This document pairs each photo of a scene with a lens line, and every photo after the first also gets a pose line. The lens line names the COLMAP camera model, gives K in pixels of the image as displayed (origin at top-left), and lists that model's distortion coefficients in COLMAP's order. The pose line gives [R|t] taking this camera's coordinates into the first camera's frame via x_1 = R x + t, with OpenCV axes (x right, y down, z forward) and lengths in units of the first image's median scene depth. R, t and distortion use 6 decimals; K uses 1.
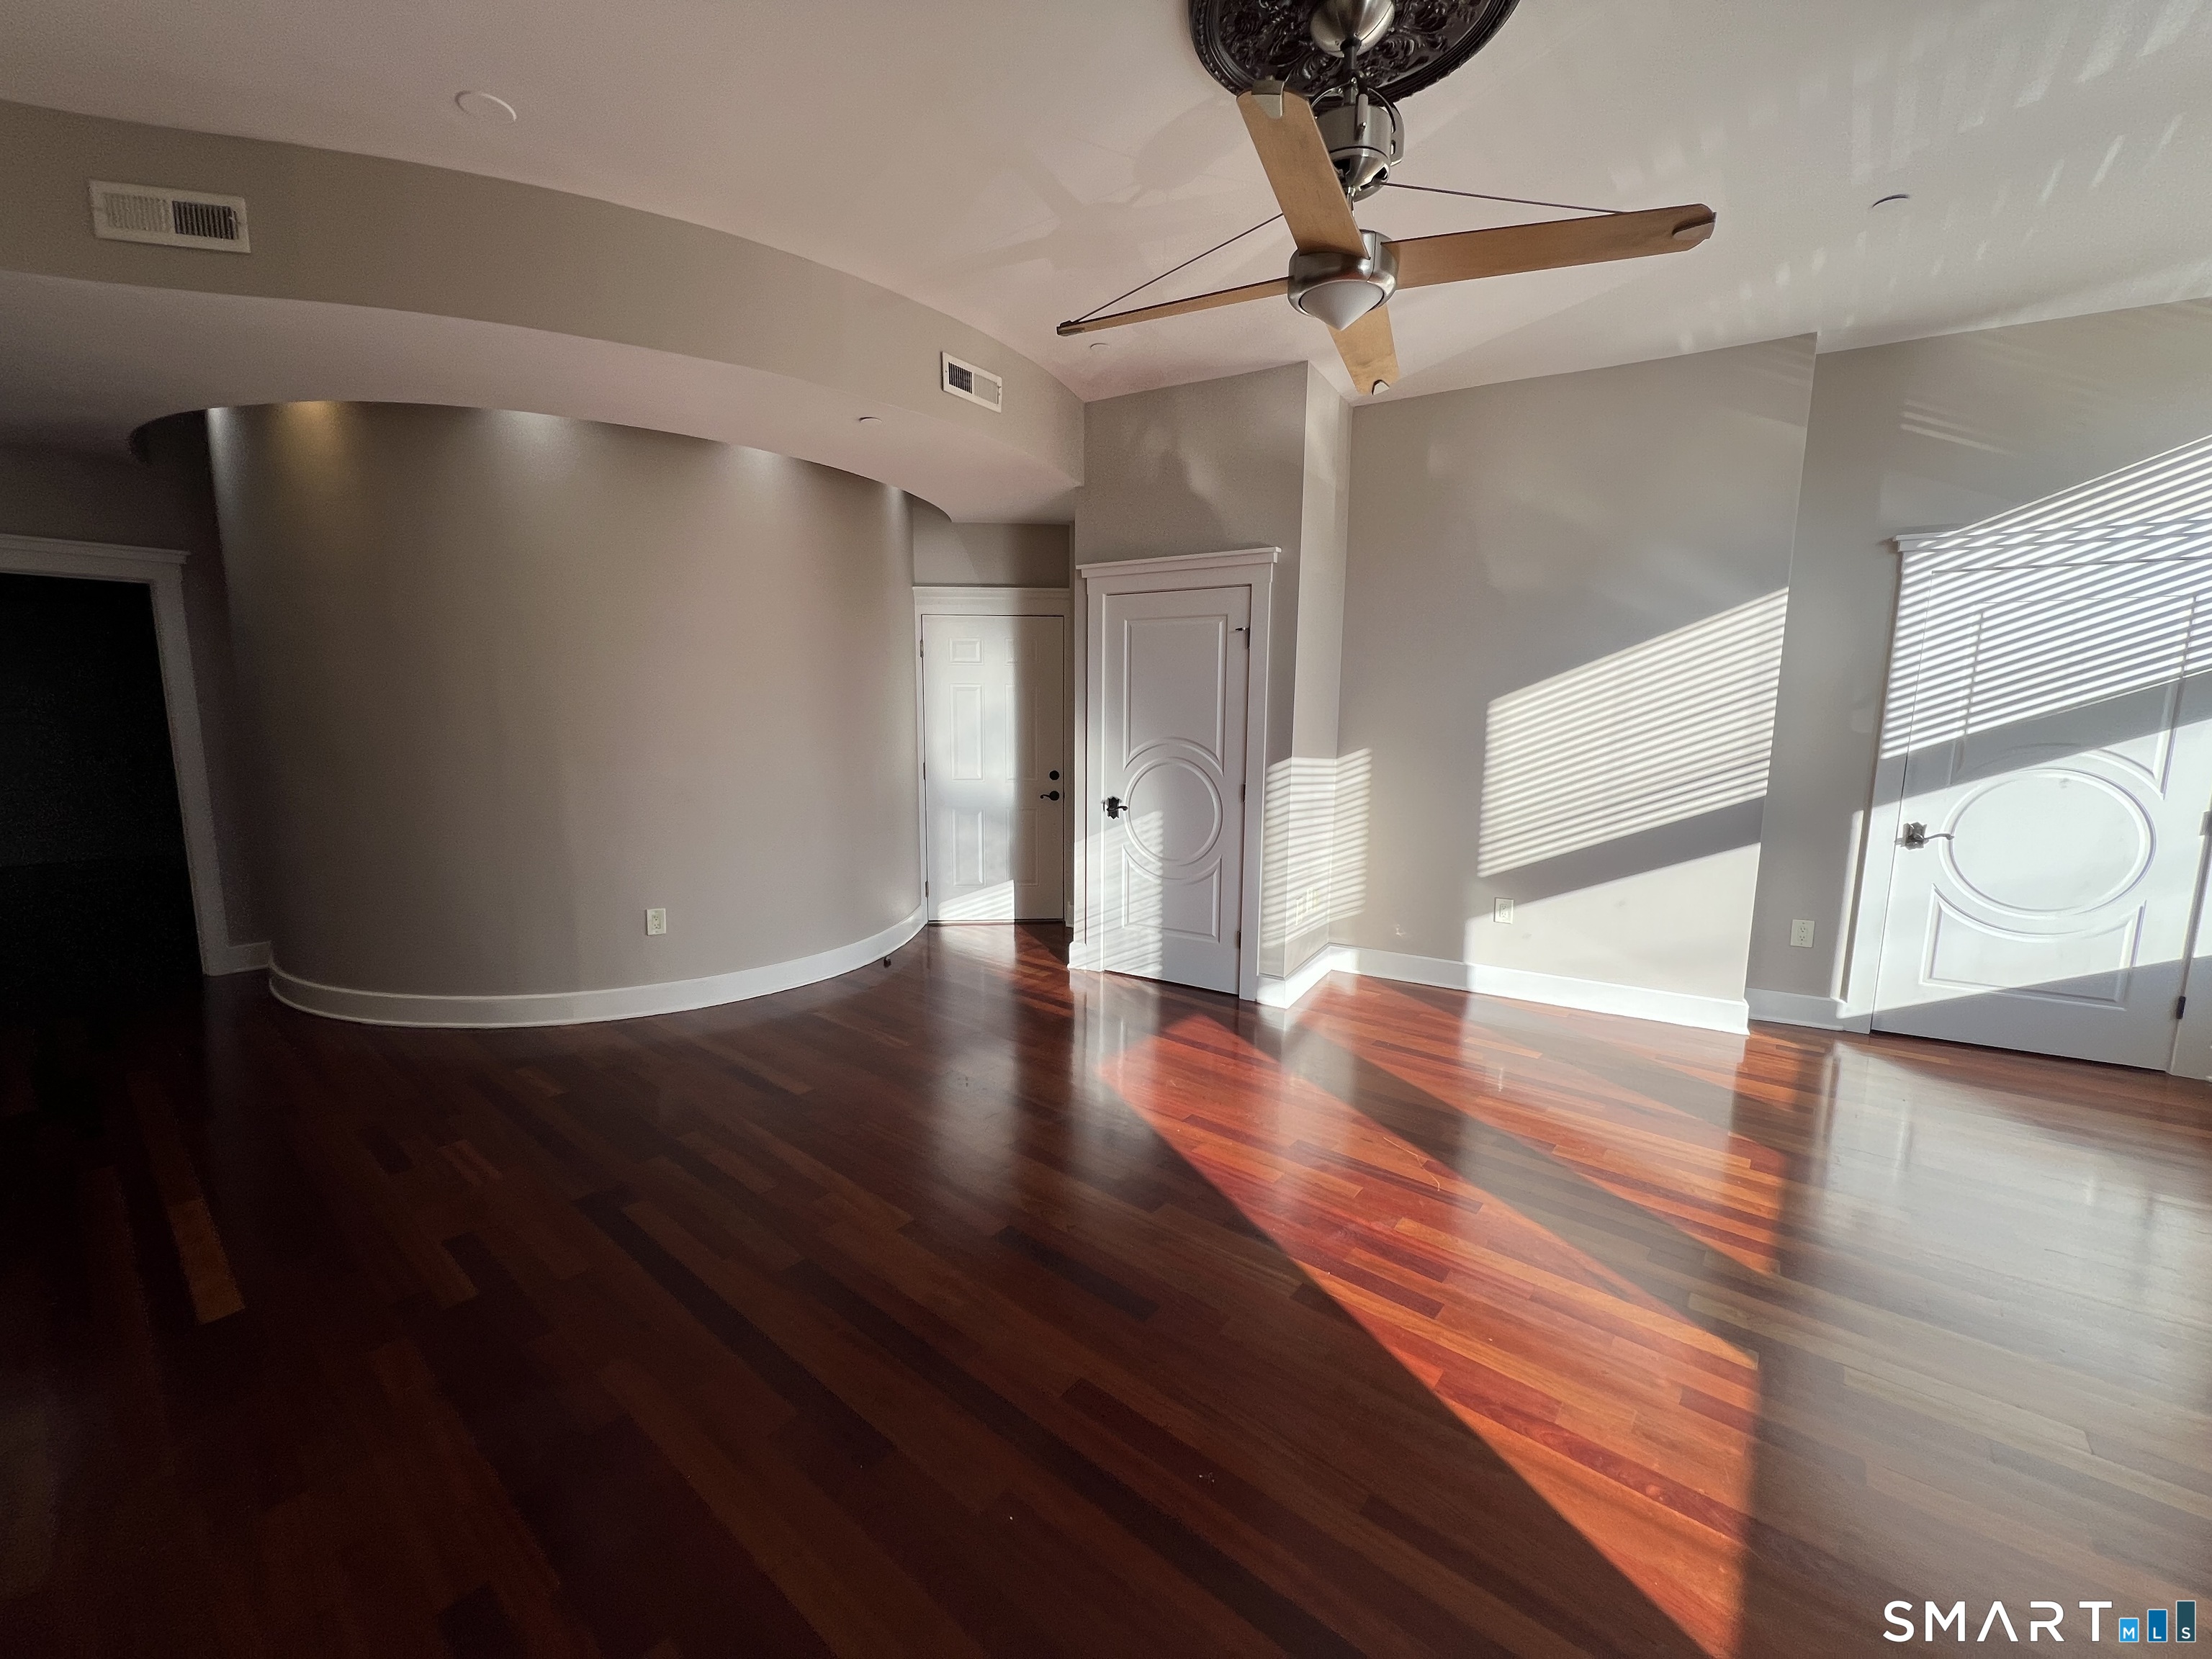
lens RADIAL K [[890.6, 0, 1103.9], [0, 890.6, 826.6], [0, 0, 1]] dist [-0.002504, -0.000098]
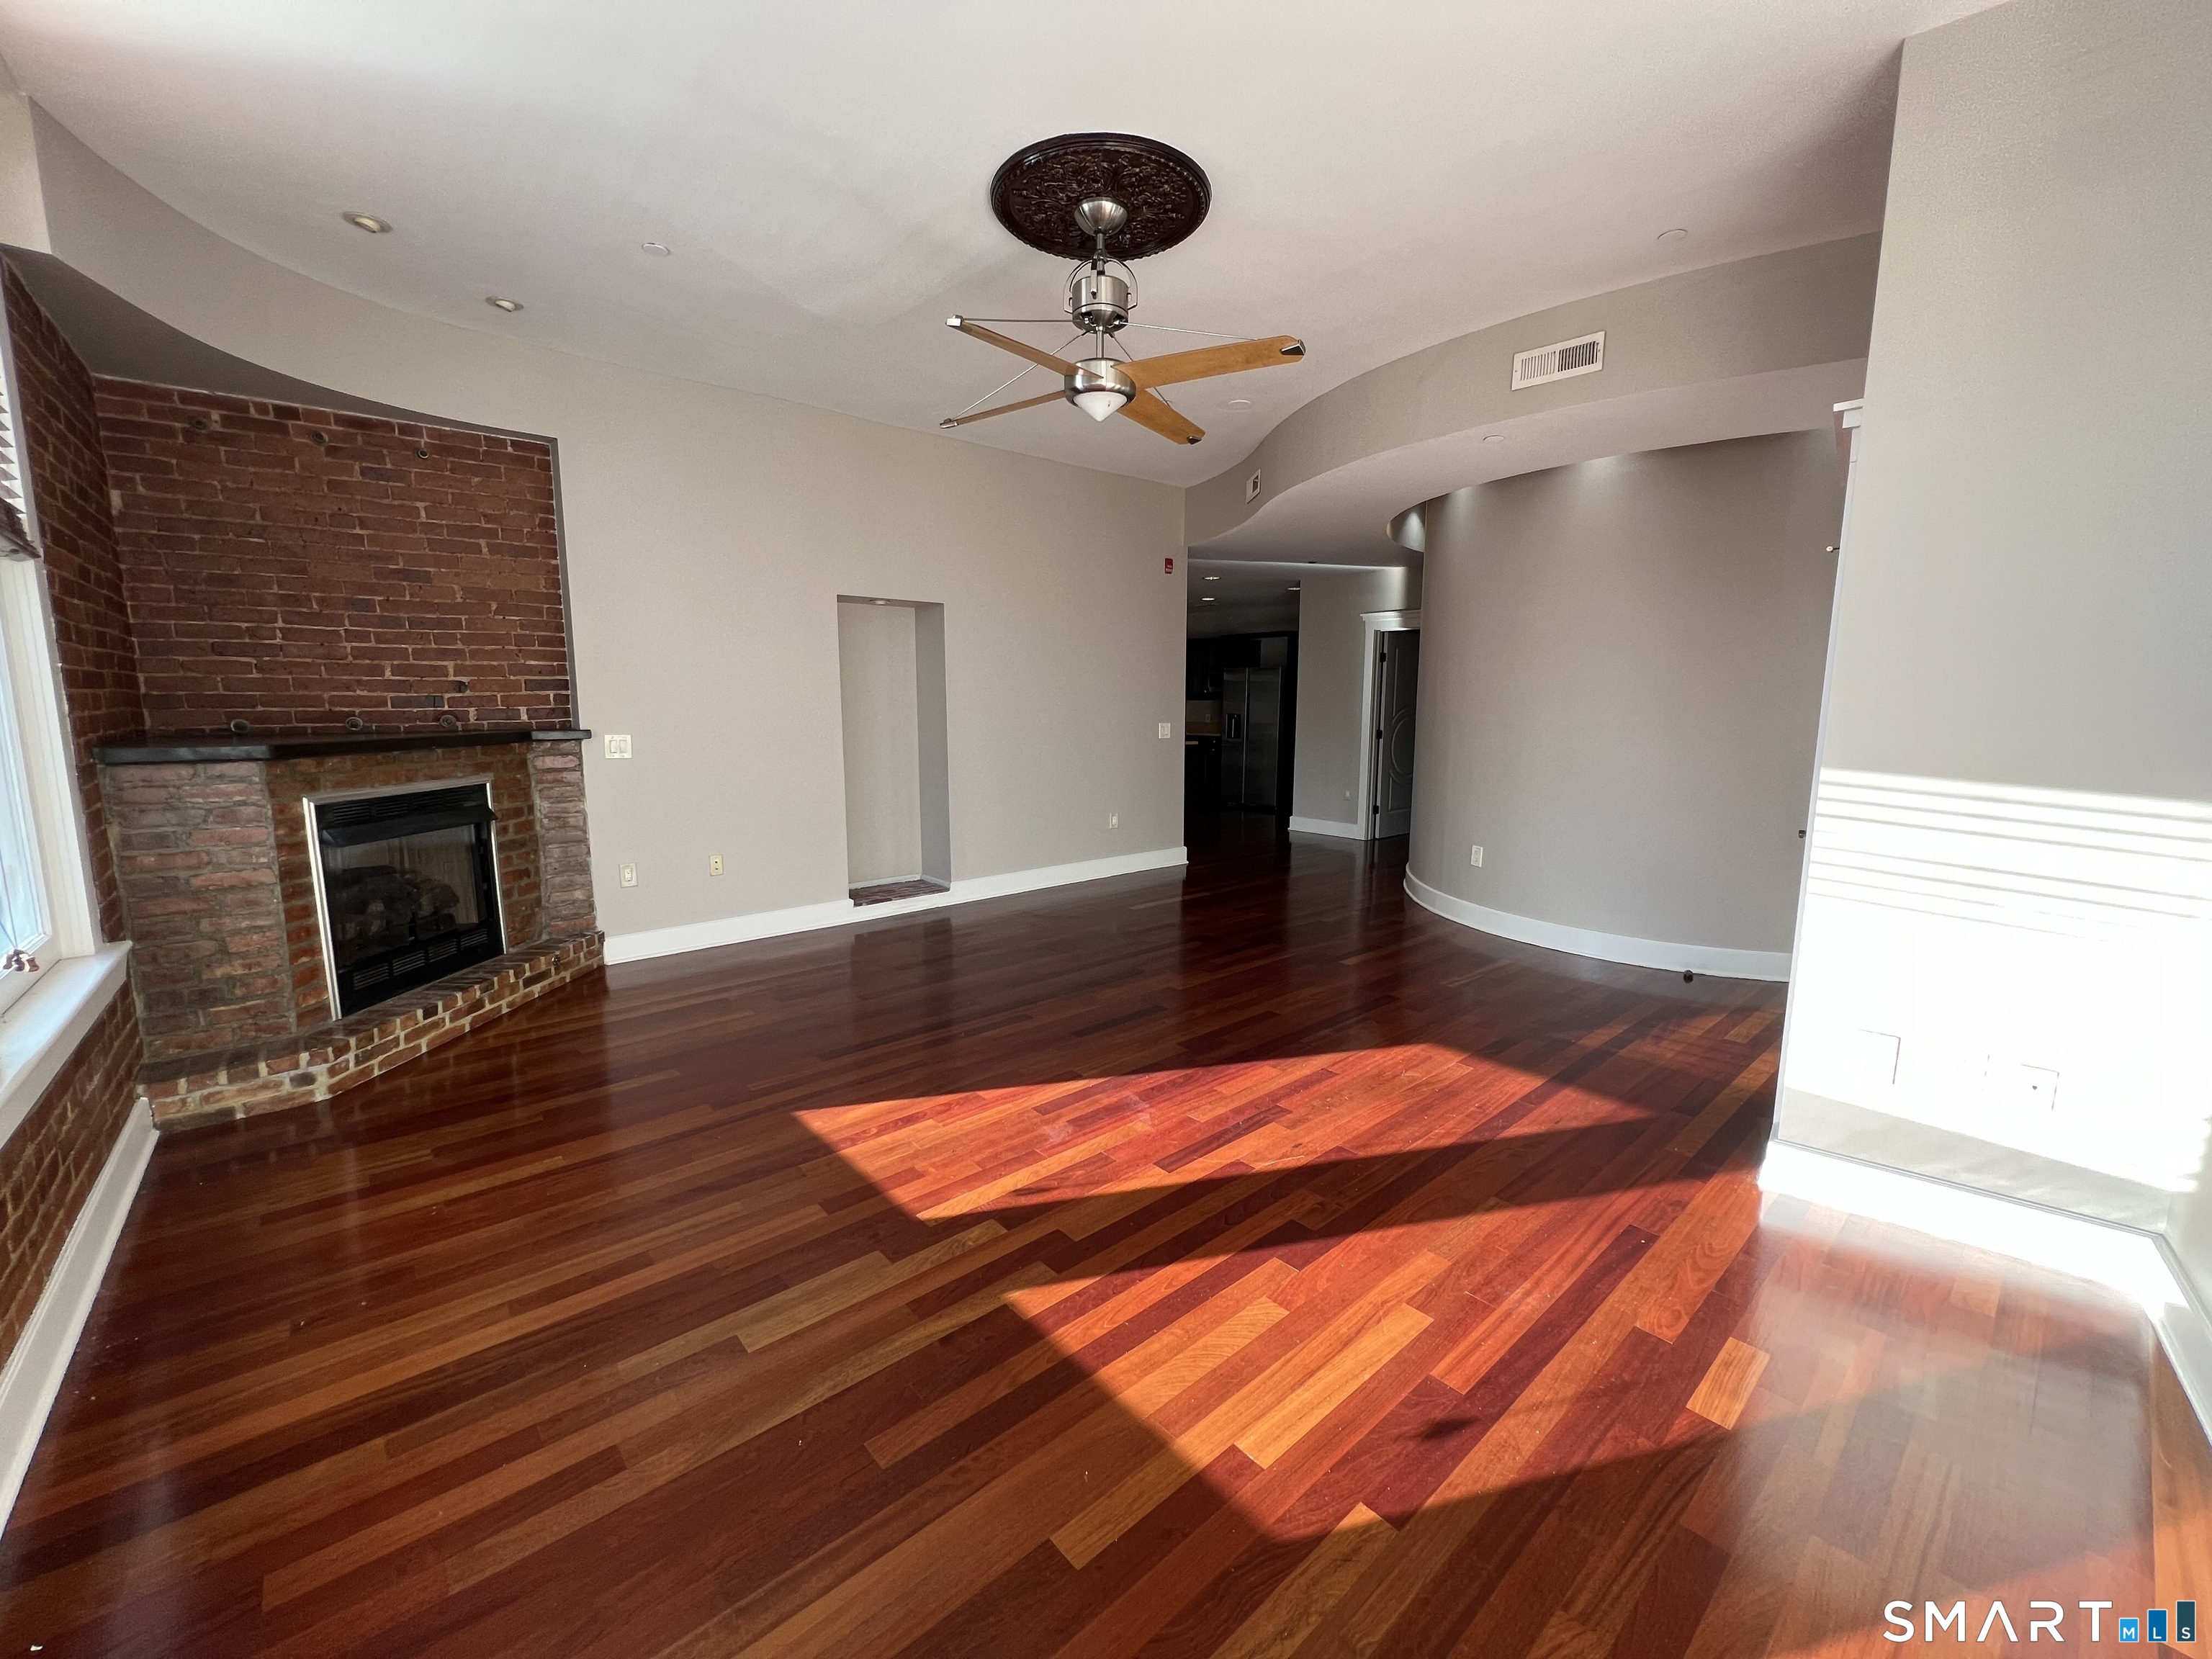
lens RADIAL K [[890.6, 0, 1103.2], [0, 890.6, 827.2], [0, 0, 1]] dist [-0.002504, -0.000098]
pose [[-0.189119, 0.137018, -0.972348, 1.568397], [-0.142833, 0.975847, 0.165292, -0.130717], [0.971510, 0.170144, -0.164981, 1.187279]]
